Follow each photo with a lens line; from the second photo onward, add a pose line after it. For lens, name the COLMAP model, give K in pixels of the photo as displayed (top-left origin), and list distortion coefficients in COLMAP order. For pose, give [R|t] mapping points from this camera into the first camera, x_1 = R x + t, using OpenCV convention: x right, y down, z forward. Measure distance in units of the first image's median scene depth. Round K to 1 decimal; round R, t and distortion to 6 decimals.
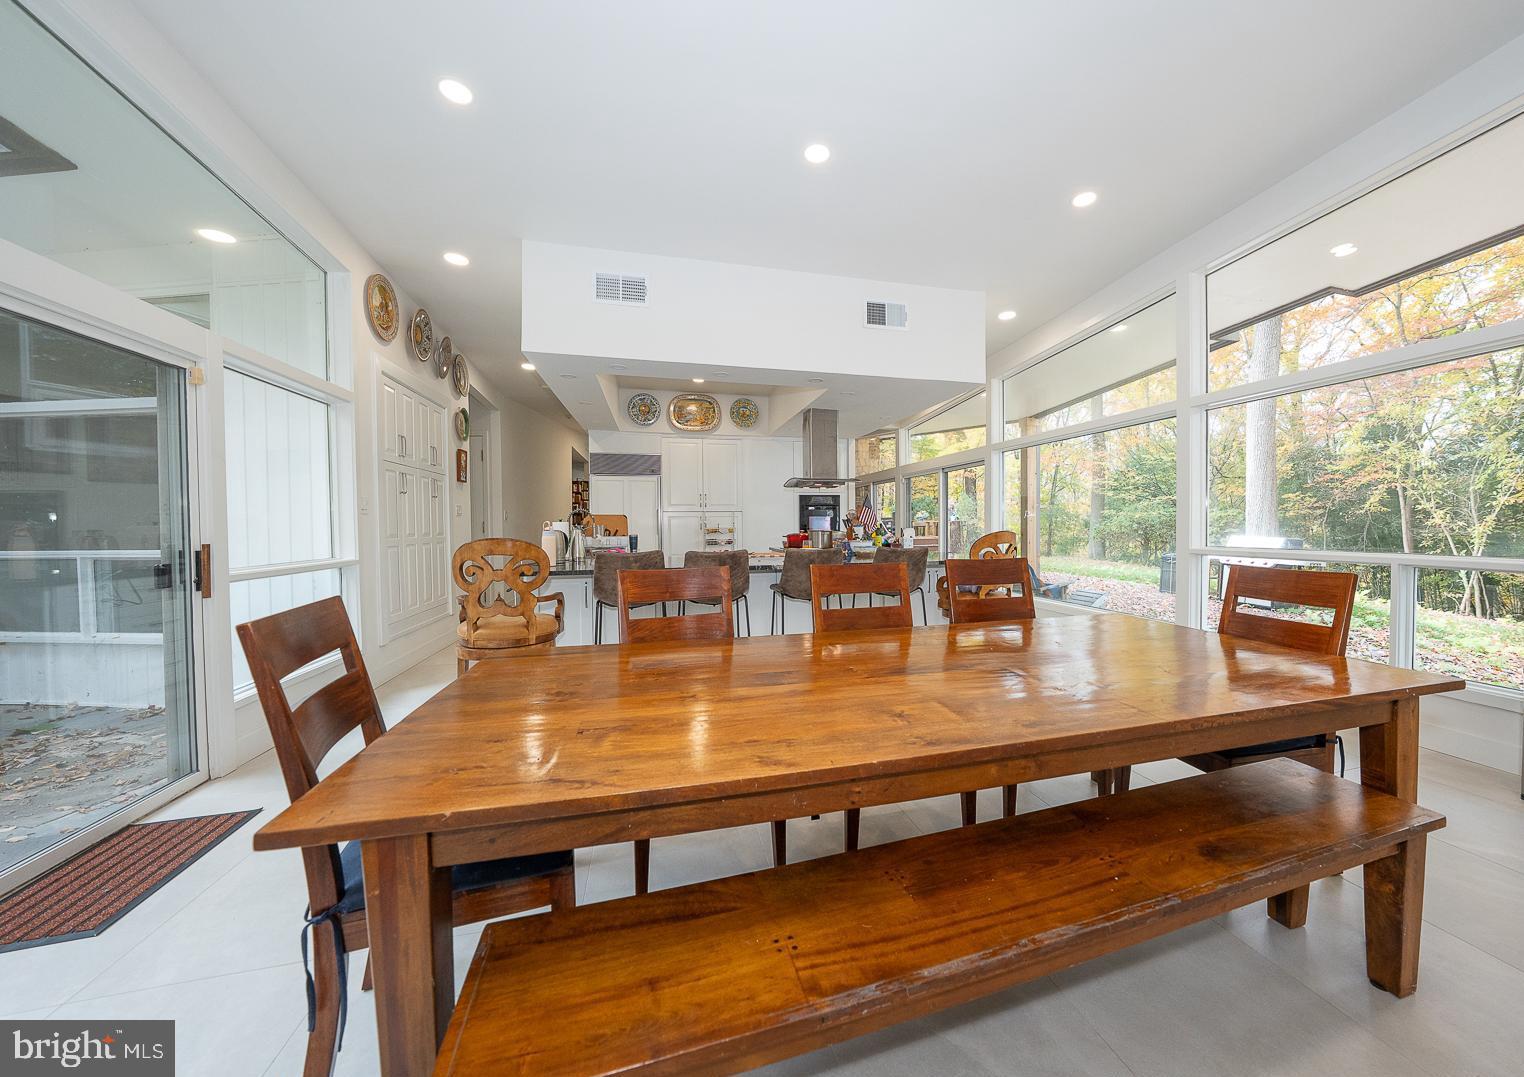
lens RADIAL K [[492.4, 0, 762.1], [0, 492.4, 536.1], [0, 0, 1]] dist [-0.001253, -0.000094]
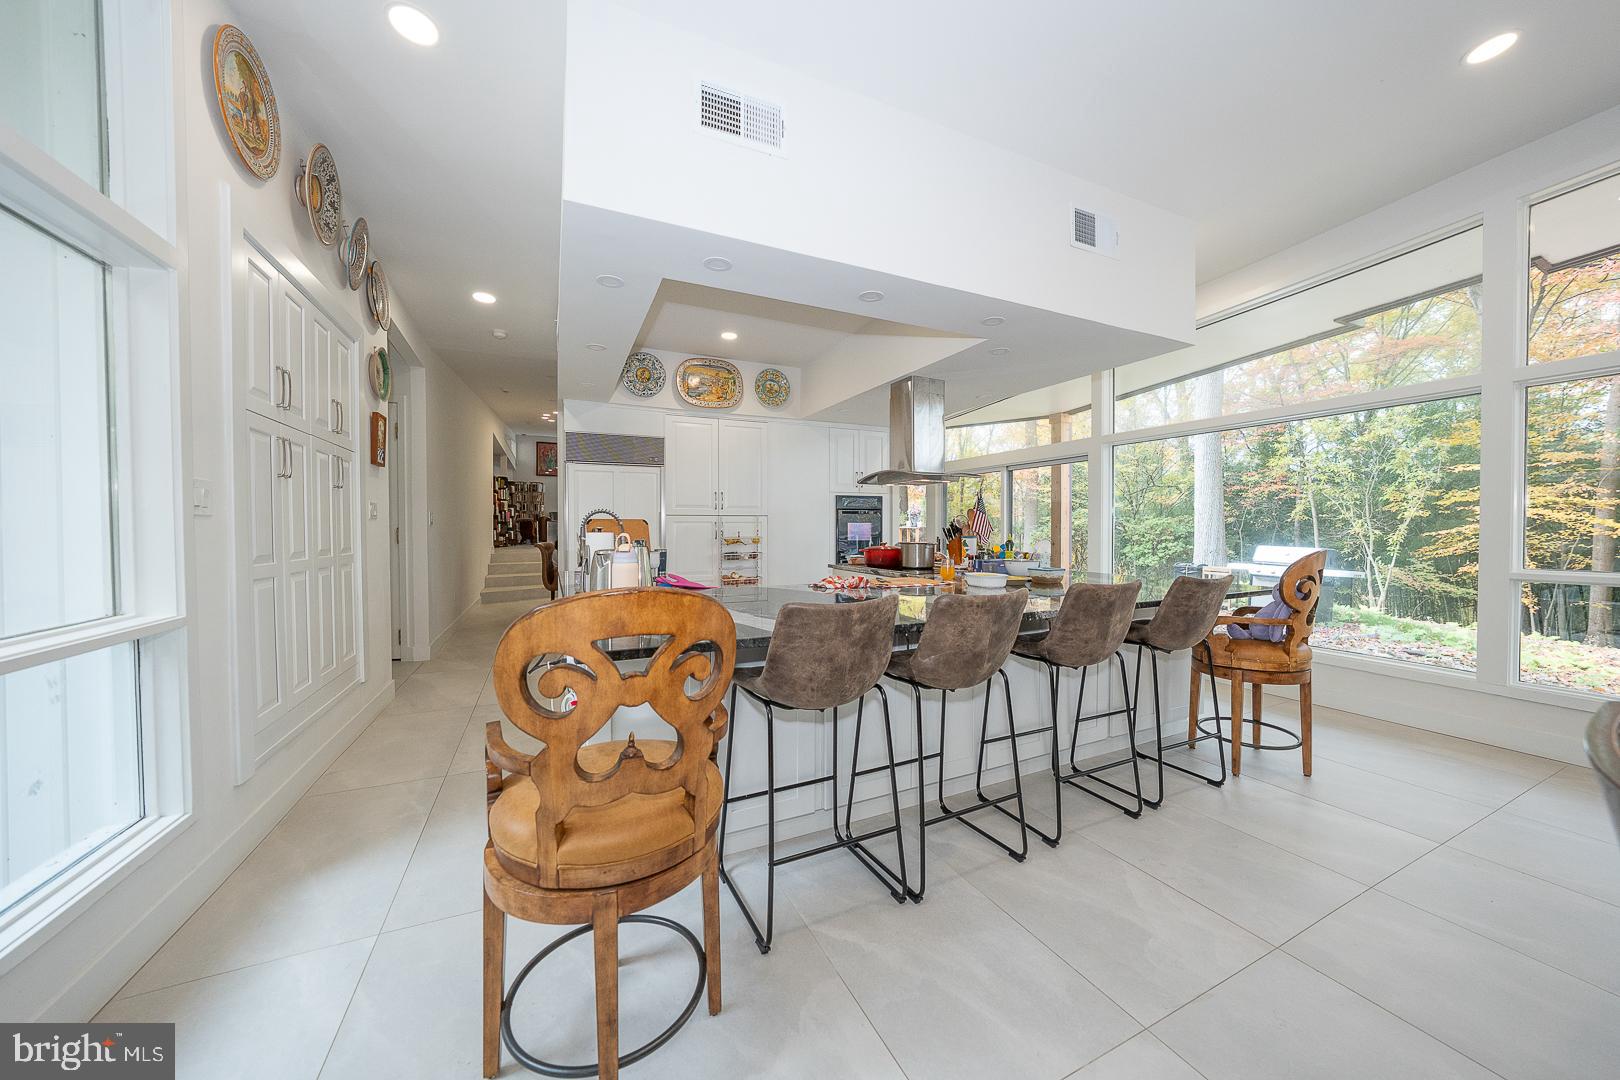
lens RADIAL K [[549.2, 0, 812.0], [0, 549.2, 538.2], [0, 0, 1]] dist [-0.001475, 0.000353]
pose [[0.986023, 0.002820, 0.166587, -0.178552], [-0.001597, 0.999971, -0.007478, -0.012095], [-0.166603, 0.007107, 0.985998, 0.215378]]
